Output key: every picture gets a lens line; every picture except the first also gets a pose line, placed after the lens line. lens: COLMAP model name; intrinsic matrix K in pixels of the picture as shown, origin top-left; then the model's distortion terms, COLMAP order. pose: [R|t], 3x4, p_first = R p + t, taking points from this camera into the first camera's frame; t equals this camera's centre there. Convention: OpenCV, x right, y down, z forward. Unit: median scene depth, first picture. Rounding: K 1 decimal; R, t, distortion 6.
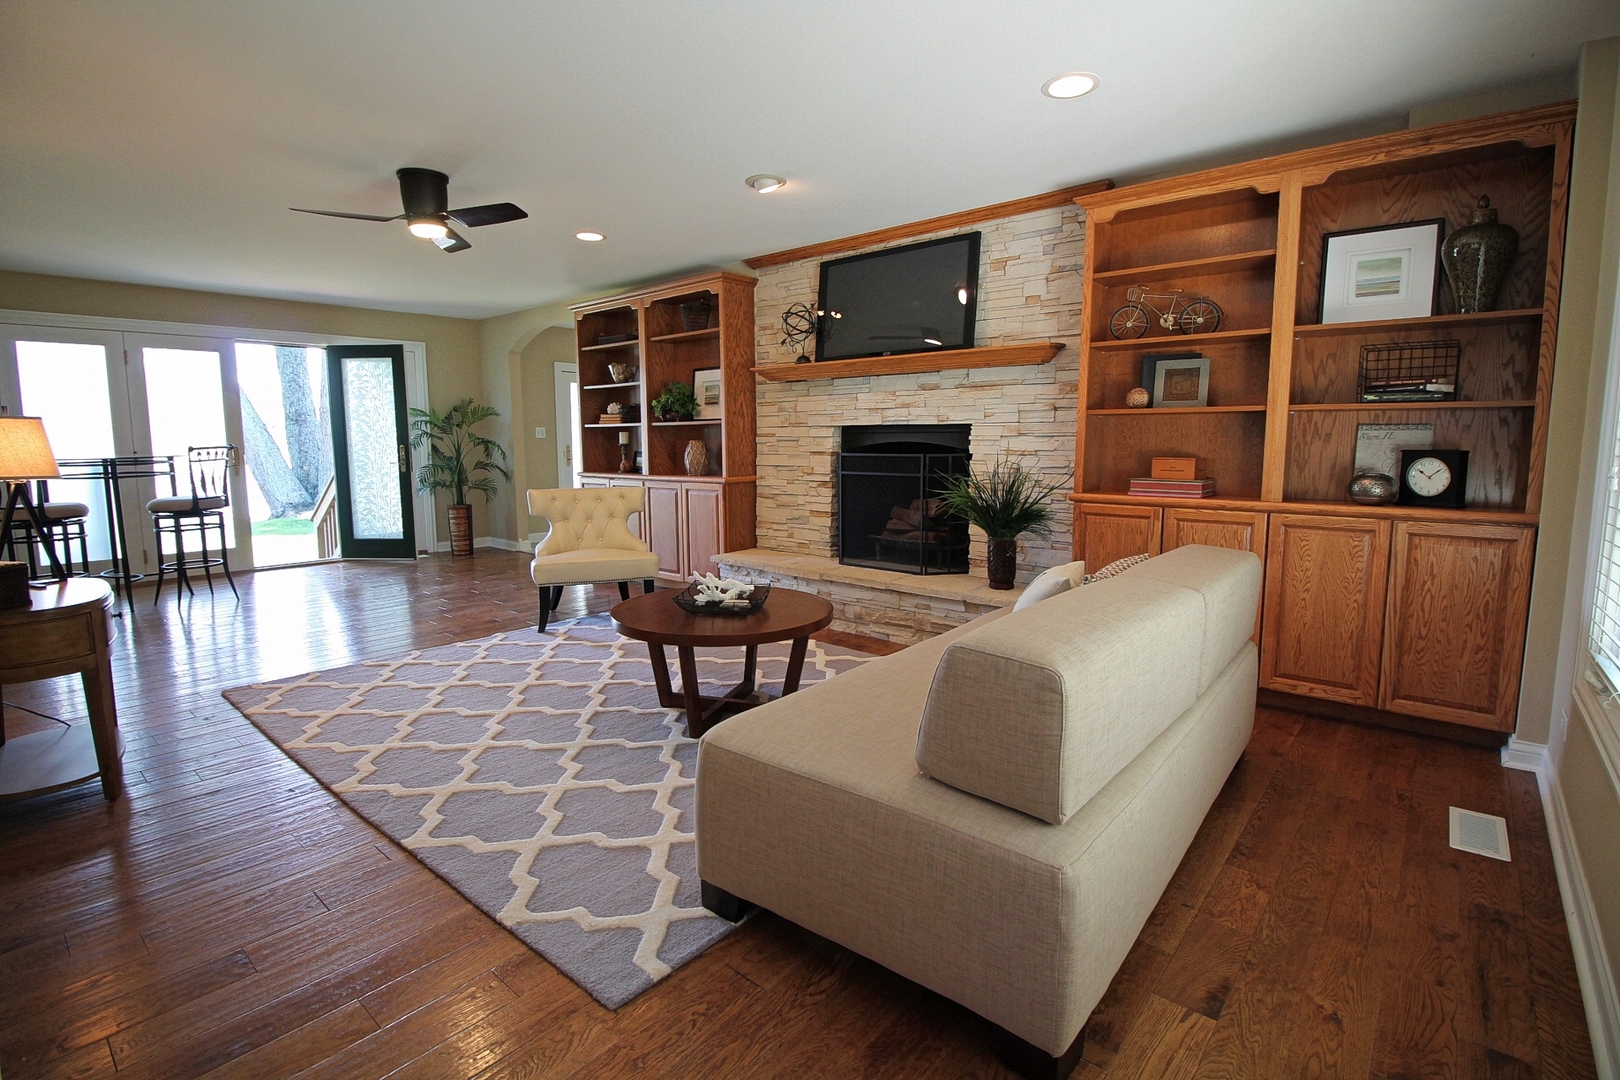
lens RADIAL K [[759.0, 0, 820.5], [0, 759.0, 525.6], [0, 0, 1]] dist [-0.011484, -0.005590]
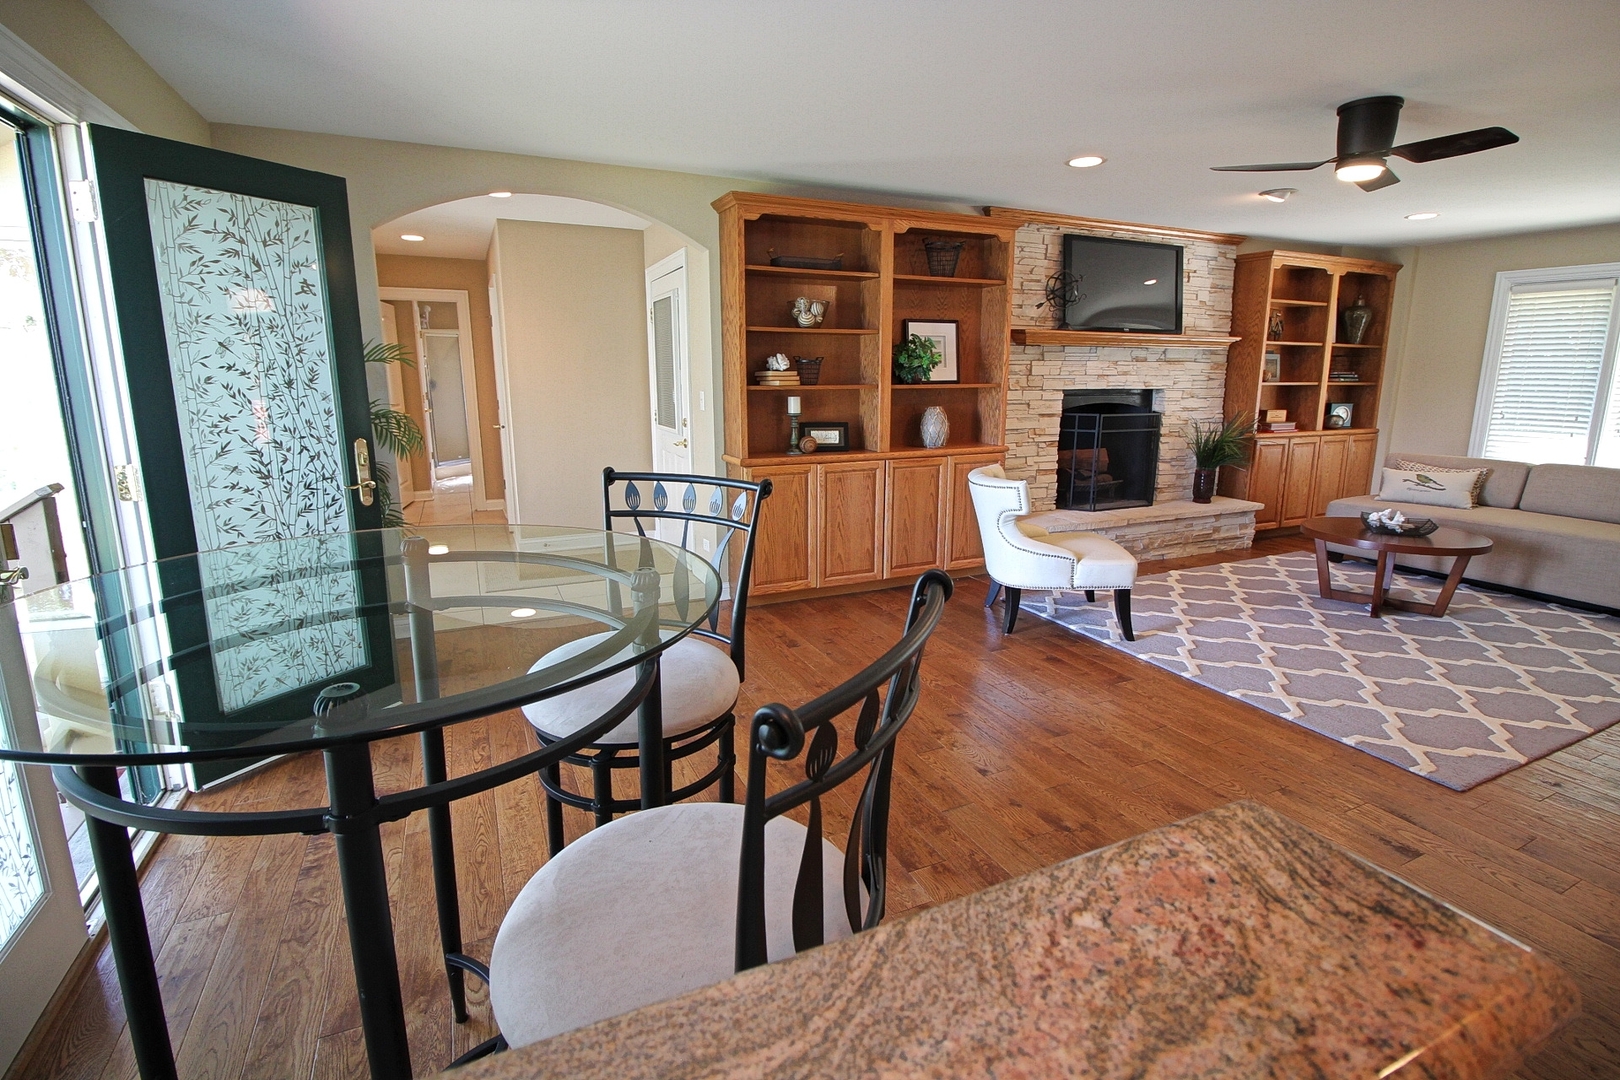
lens RADIAL K [[759.0, 0, 811.5], [0, 759.0, 530.2], [0, 0, 1]] dist [-0.011484, -0.005590]
pose [[0.424357, -0.170937, 0.889214, -1.139406], [0.106273, 0.984635, 0.138563, -0.121530], [-0.899237, 0.035699, 0.436003, 0.855169]]
